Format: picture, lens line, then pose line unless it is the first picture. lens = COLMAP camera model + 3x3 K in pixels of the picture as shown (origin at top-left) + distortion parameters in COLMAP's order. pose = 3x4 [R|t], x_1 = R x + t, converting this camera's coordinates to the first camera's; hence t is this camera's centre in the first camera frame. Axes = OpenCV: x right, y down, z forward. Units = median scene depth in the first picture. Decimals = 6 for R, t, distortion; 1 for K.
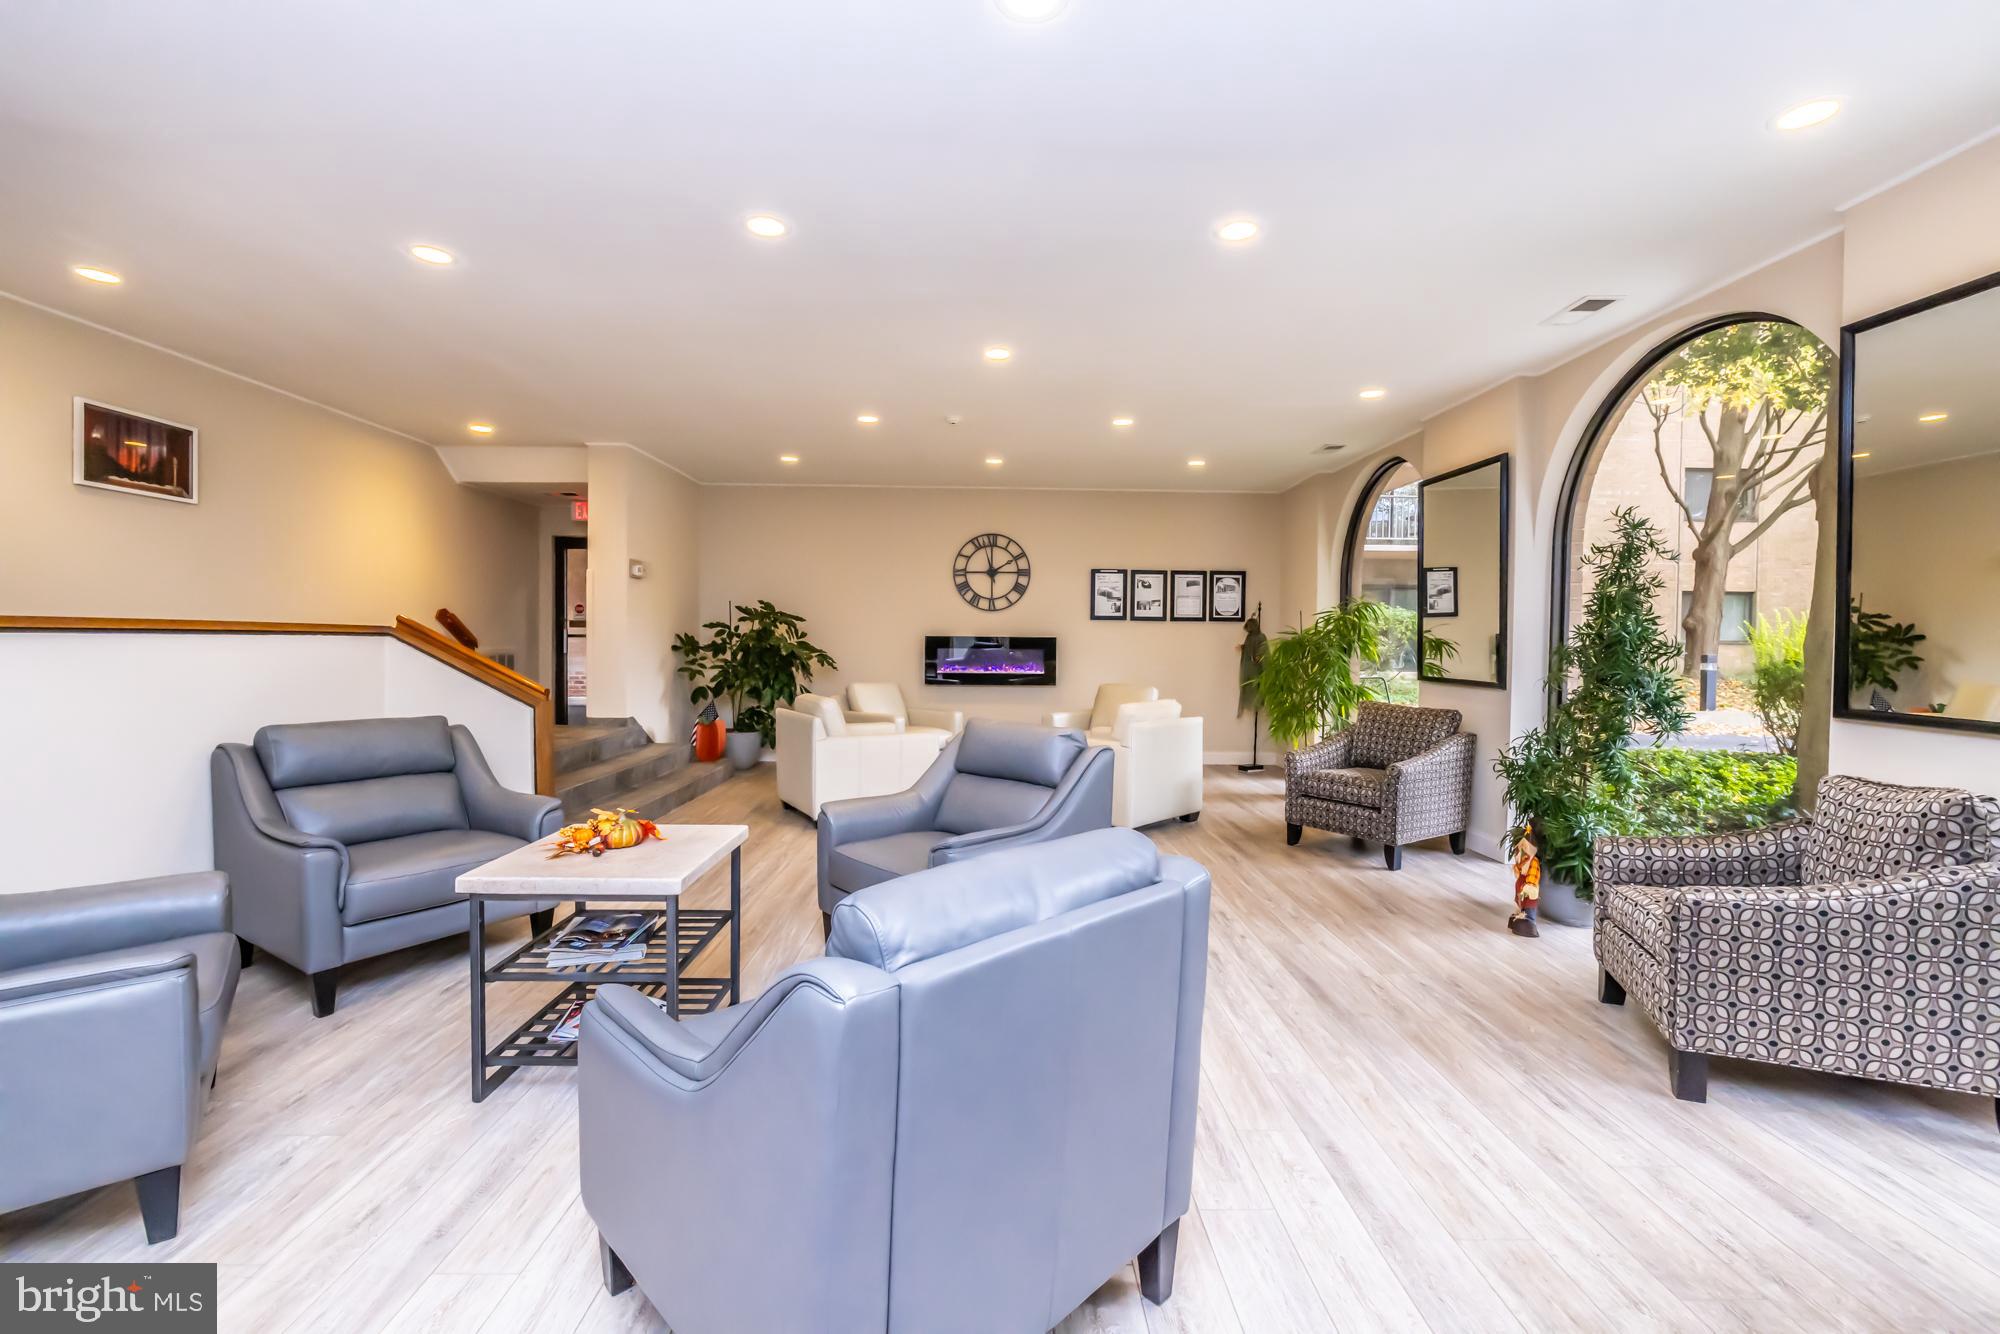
lens RADIAL K [[837.3, 0, 1002.2], [0, 837.3, 638.4], [0, 0, 1]] dist [-0.000652, -0.000213]
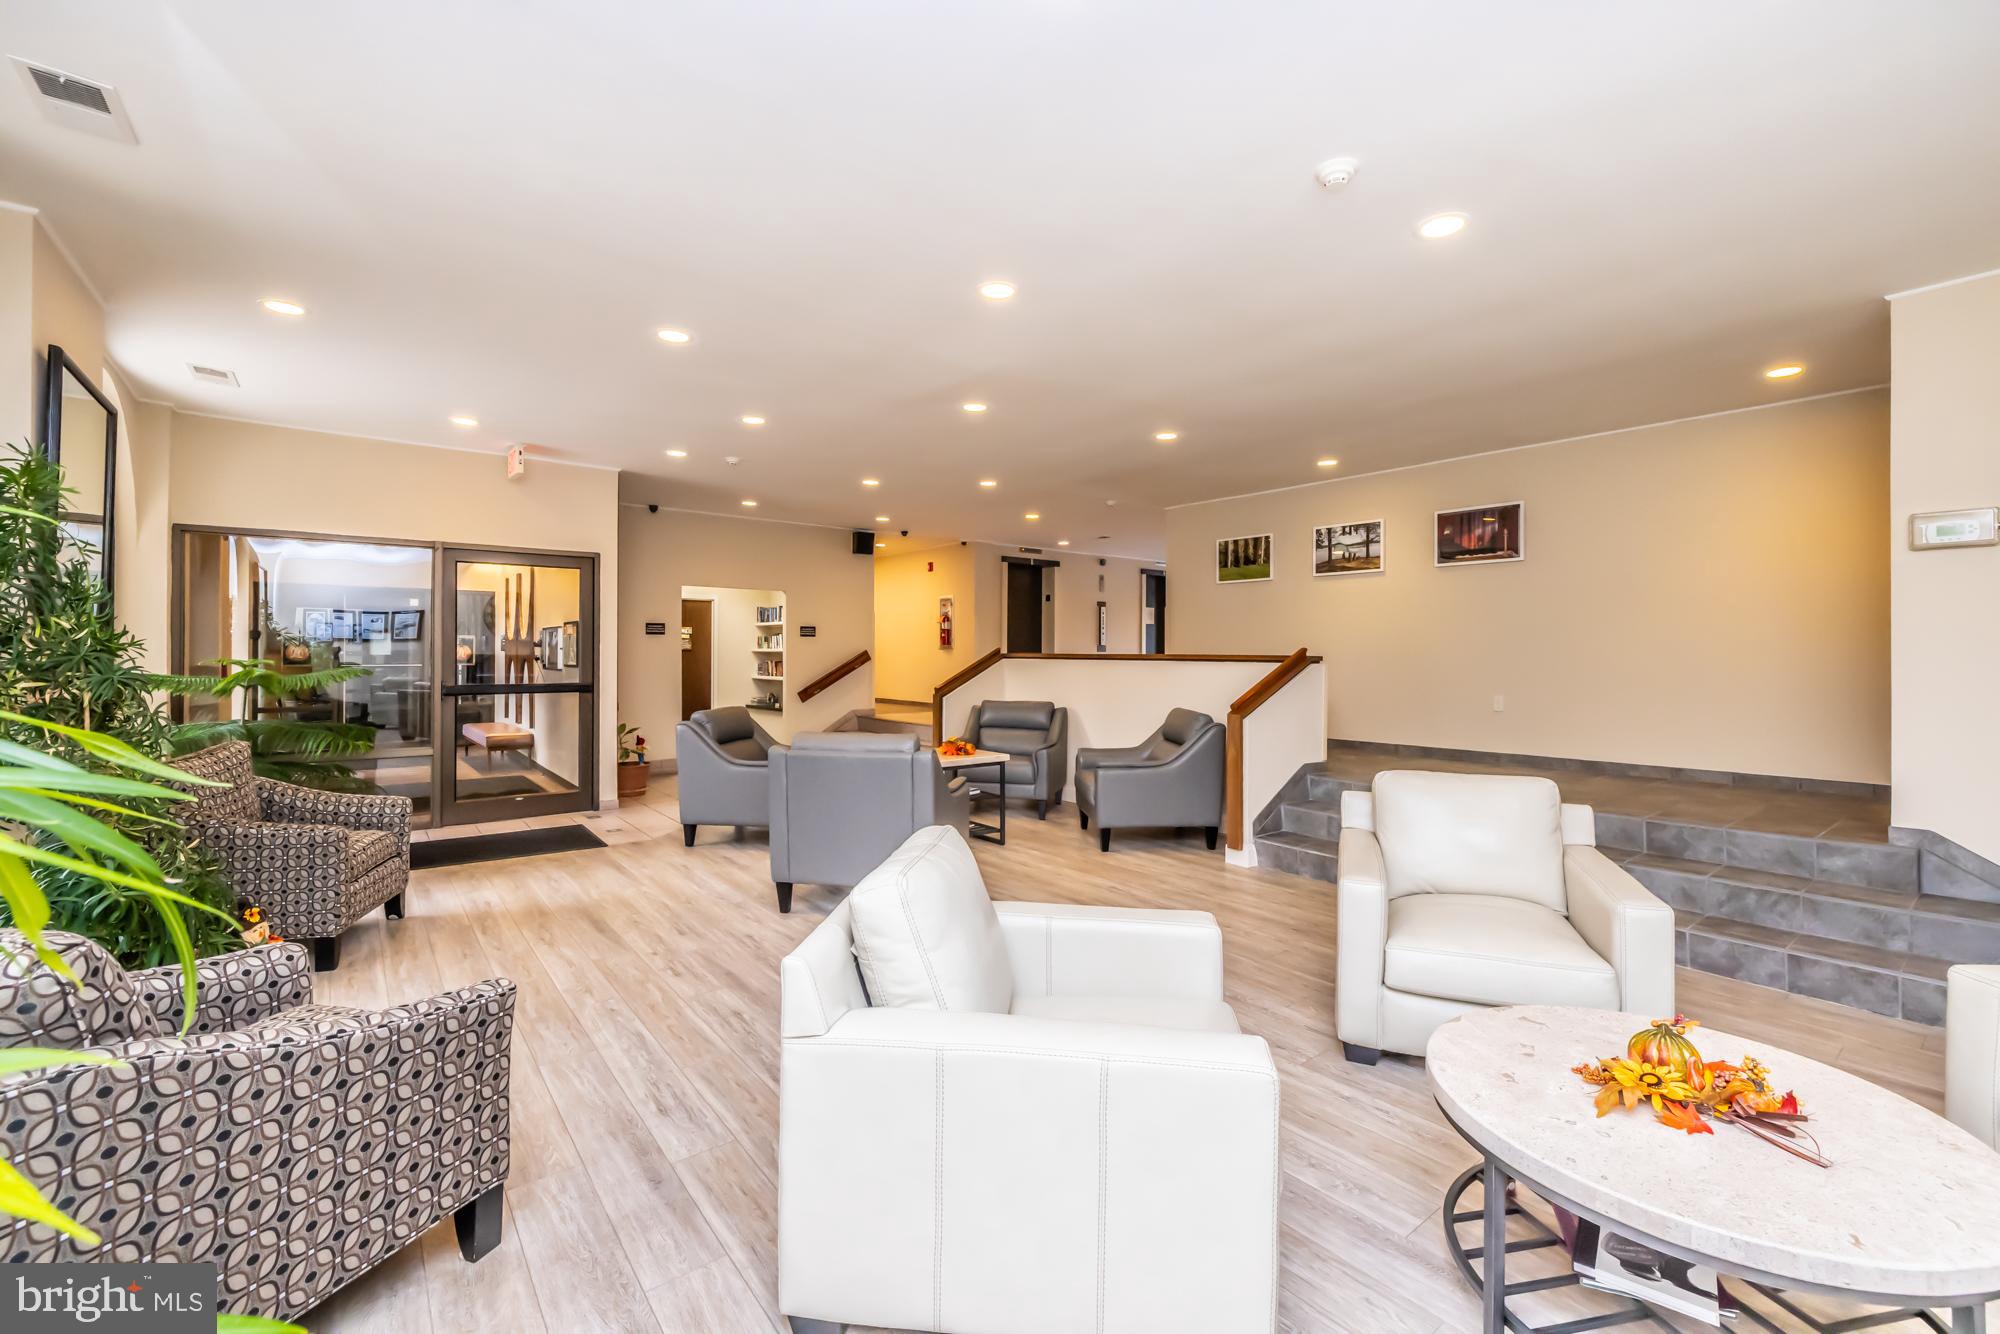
lens RADIAL K [[837.3, 0, 1002.2], [0, 837.3, 638.4], [0, 0, 1]] dist [-0.000652, -0.000213]
pose [[-0.795180, -0.023489, -0.605918, 0.240059], [-0.010670, 0.999637, -0.024749, -0.001667], [0.606280, -0.013215, -0.795142, 0.860731]]
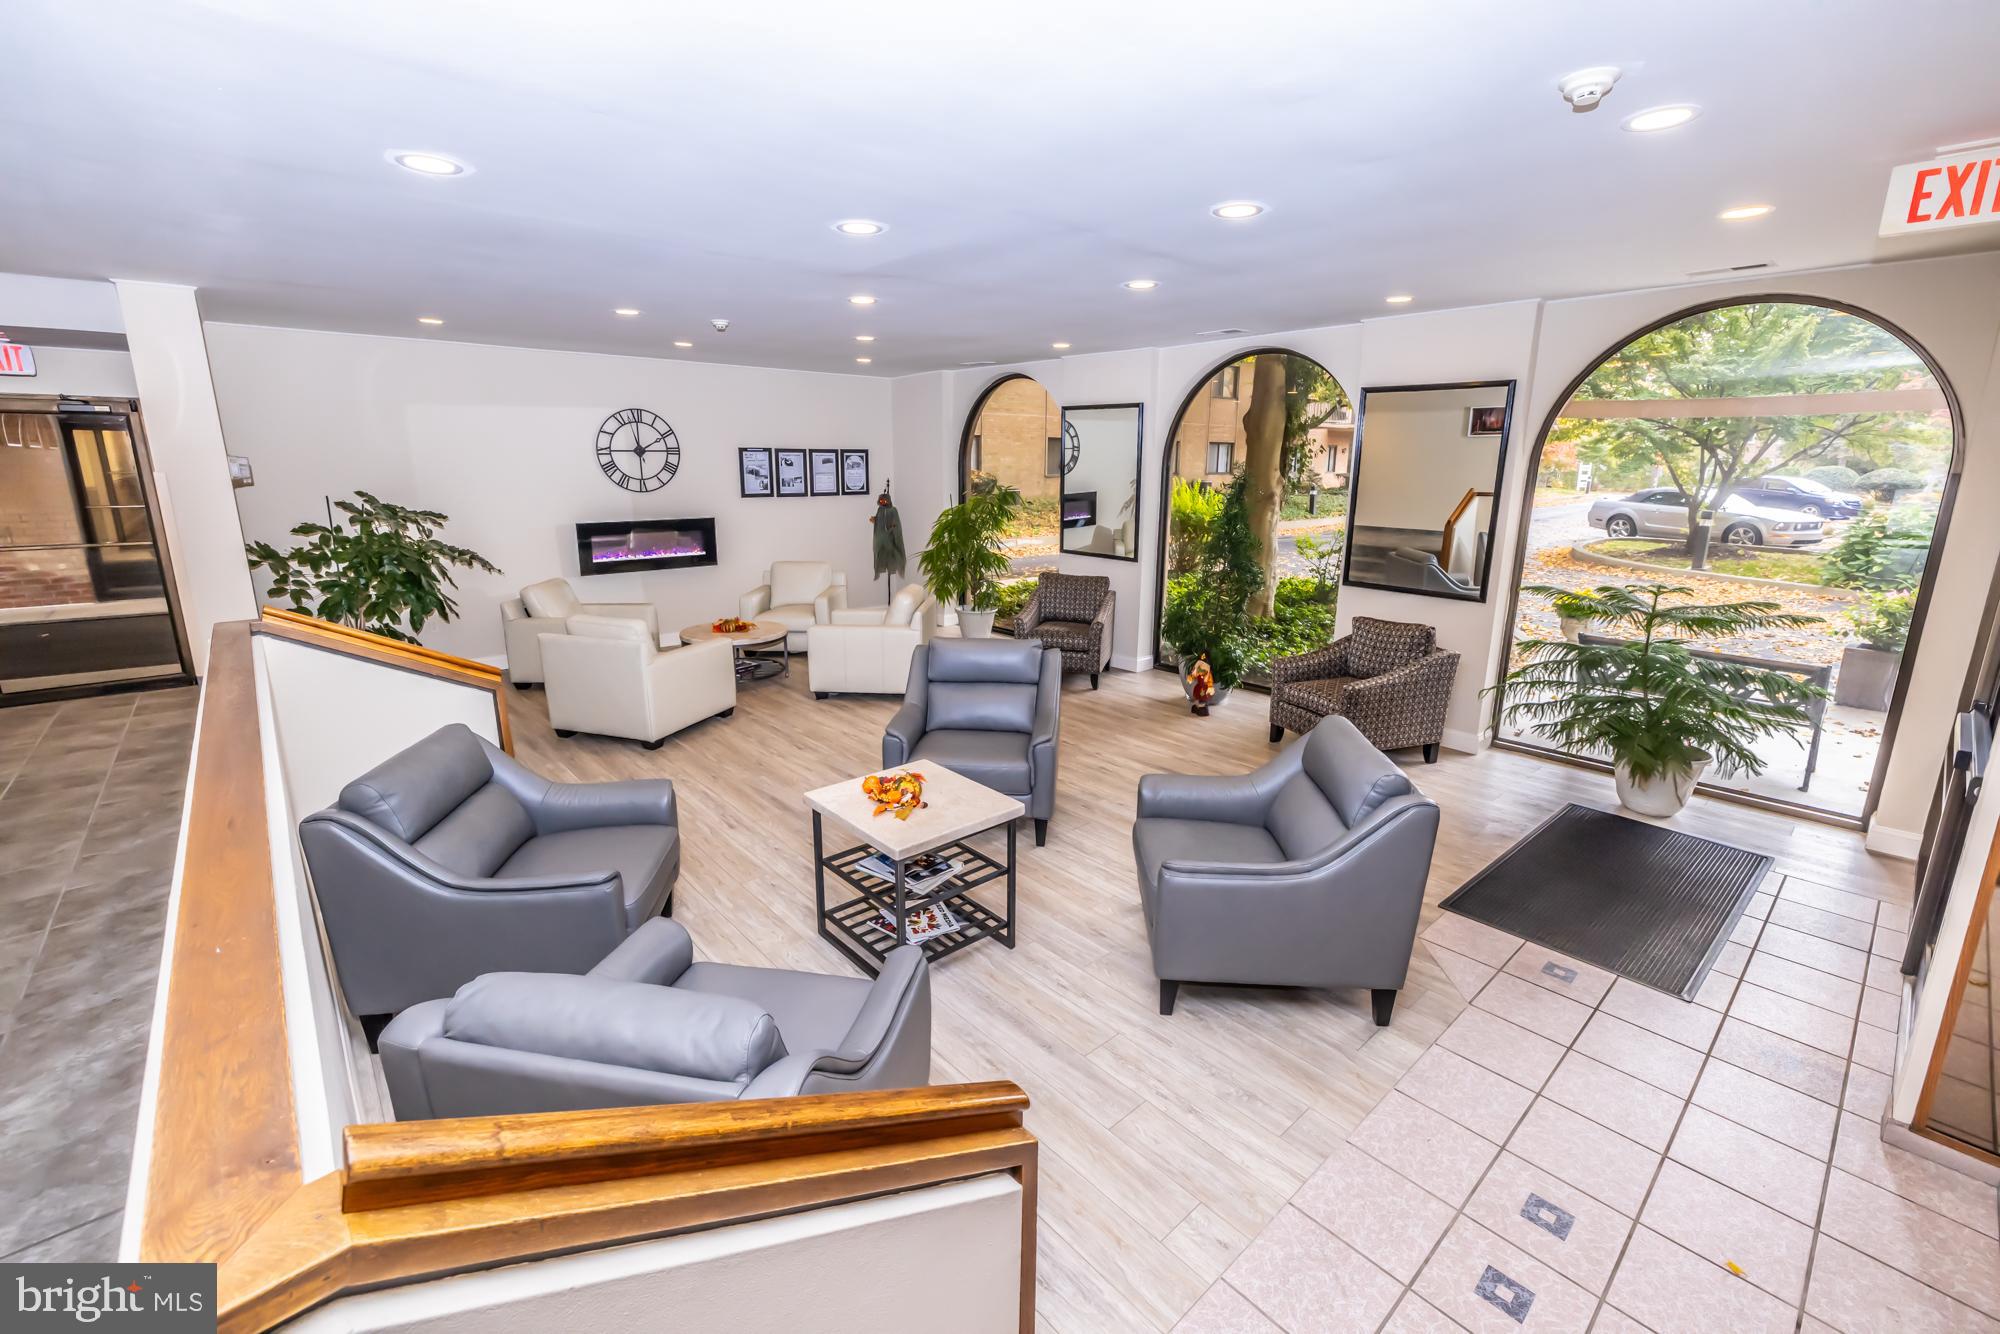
lens RADIAL K [[837.3, 0, 1002.2], [0, 837.3, 638.4], [0, 0, 1]] dist [-0.000652, -0.000213]
pose [[0.755754, -0.141439, 0.639399, -0.336588], [-0.001156, 0.976107, 0.217287, -0.078035], [-0.654855, -0.164955, 0.737533, 0.002283]]
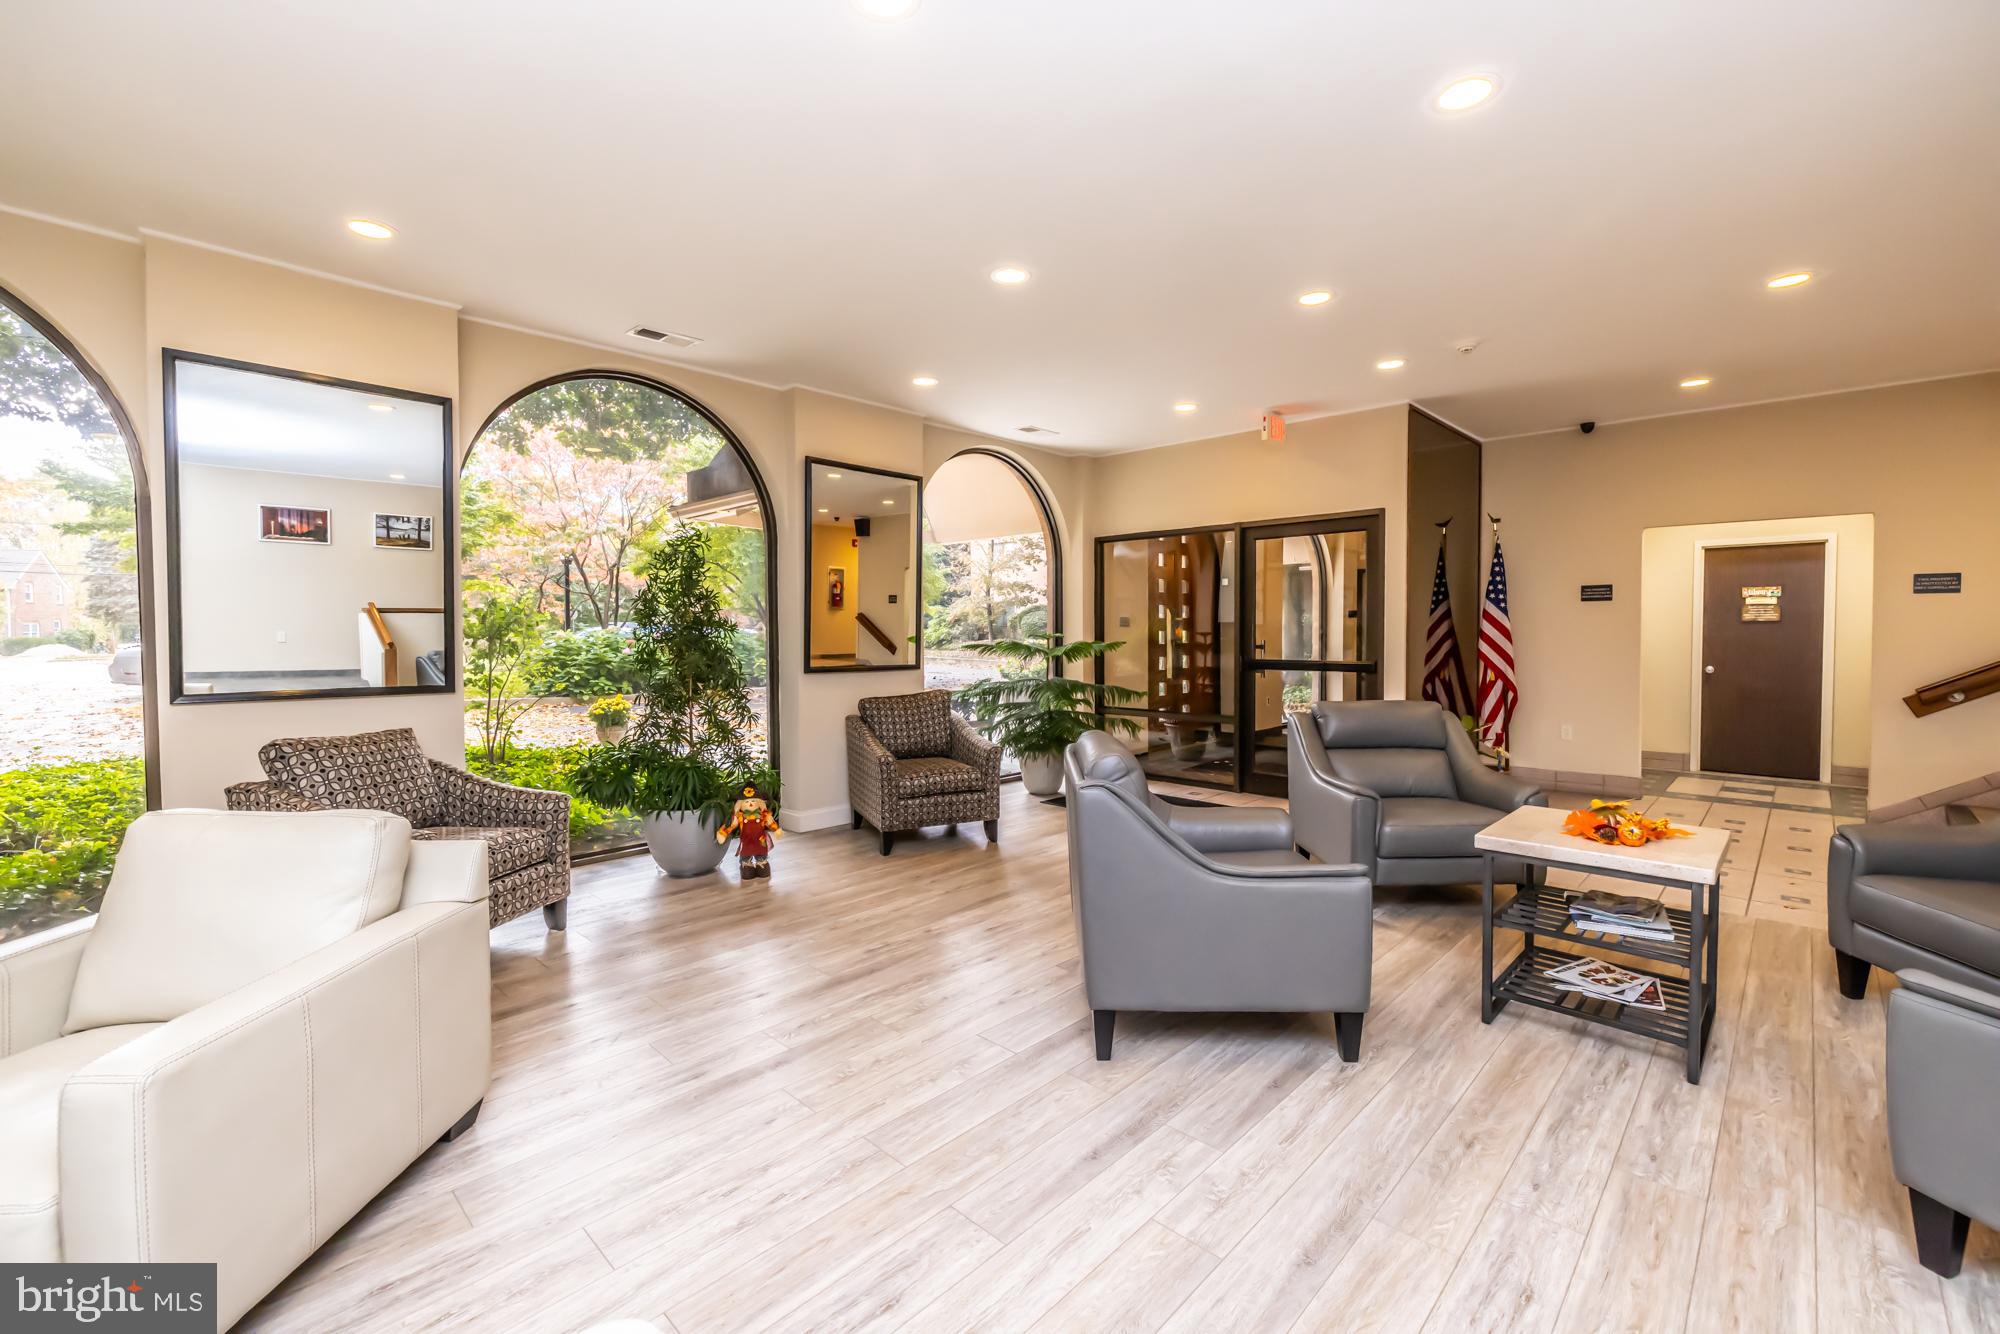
lens RADIAL K [[837.3, 0, 1002.2], [0, 837.3, 638.4], [0, 0, 1]] dist [-0.000652, -0.000213]
pose [[-0.707166, -0.016598, 0.706853, -0.200128], [-0.004586, 0.999811, 0.018889, -0.005870], [-0.707033, 0.010116, -0.707108, 0.684320]]
